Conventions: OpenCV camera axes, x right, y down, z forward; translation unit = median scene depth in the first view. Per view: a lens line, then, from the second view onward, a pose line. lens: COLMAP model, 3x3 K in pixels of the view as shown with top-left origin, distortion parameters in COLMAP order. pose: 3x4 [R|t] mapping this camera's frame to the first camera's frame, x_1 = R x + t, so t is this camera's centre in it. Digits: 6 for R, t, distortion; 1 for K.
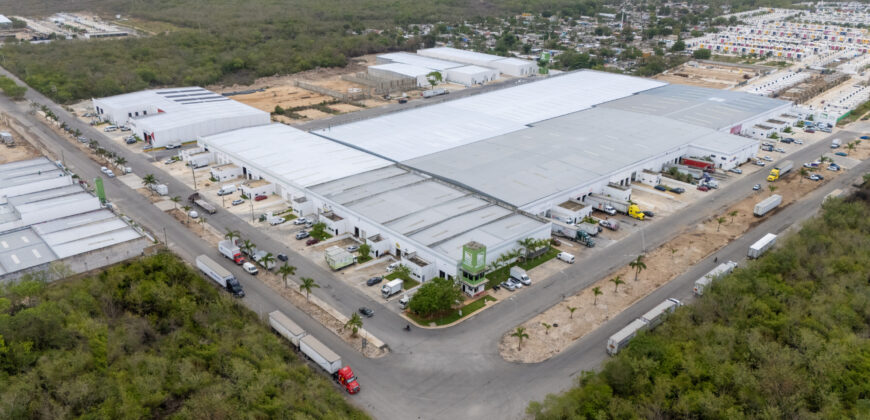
lens RADIAL K [[649.2, 0, 432.5], [0, 649.2, 209.0], [0, 0, 1]] dist [0.034337, -0.035051]
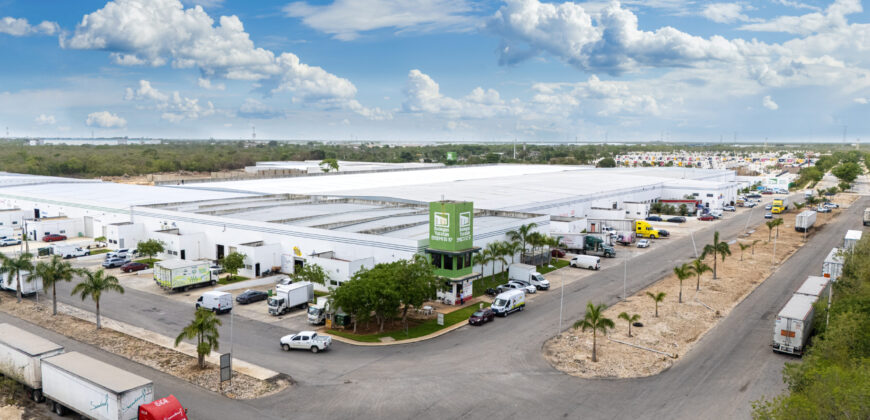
lens RADIAL K [[649.2, 0, 434.9], [0, 649.2, 209.8], [0, 0, 1]] dist [0.034337, -0.035051]
pose [[0.982338, -0.030713, 0.184576, -0.042784], [0.080436, 0.959956, -0.268356, 0.194907], [-0.168942, 0.278463, 0.945472, 0.490571]]
